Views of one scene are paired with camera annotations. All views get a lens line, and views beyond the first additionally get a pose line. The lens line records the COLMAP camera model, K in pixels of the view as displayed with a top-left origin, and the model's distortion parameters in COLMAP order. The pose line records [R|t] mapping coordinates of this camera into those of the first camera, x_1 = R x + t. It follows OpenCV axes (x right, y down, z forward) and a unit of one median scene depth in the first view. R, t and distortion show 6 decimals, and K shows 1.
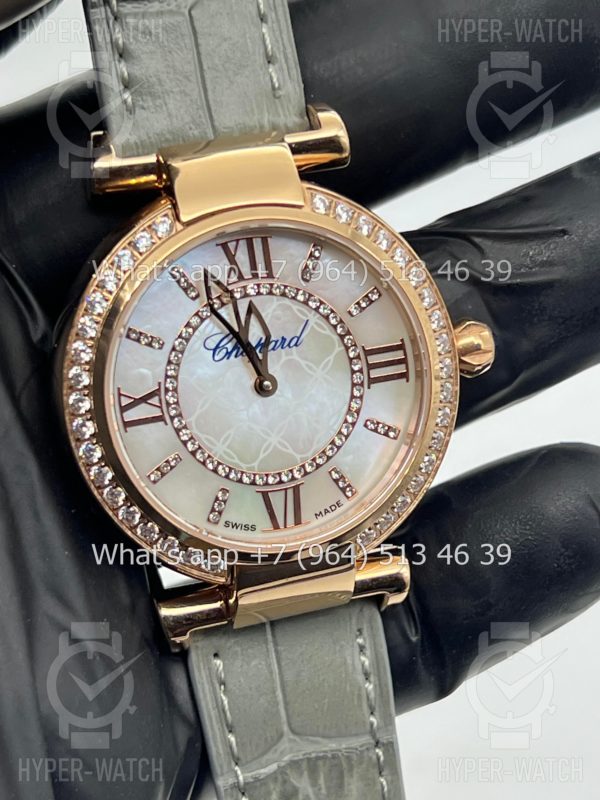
lens RADIAL K [[1778.3, 0, 299.9], [0, 1778.3, 460.1], [0, 0, 1]] dist [-0.010064, 0.467191]
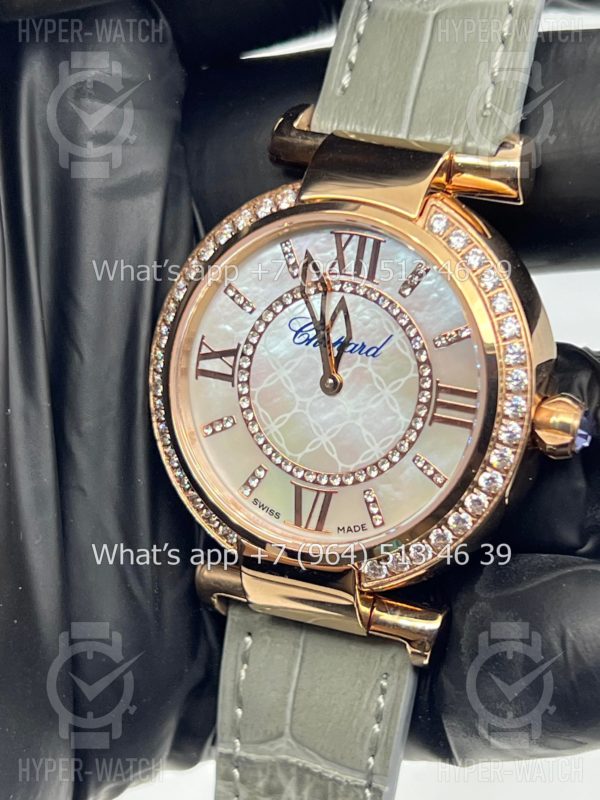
lens RADIAL K [[1778.3, 0, 299.9], [0, 1778.3, 460.1], [0, 0, 1]] dist [-0.010064, 0.467191]
pose [[0.768117, 0.343065, -0.540650, 0.513844], [-0.363477, 0.928745, 0.072924, -0.068127], [0.527144, 0.140500, 0.838081, 0.172408]]
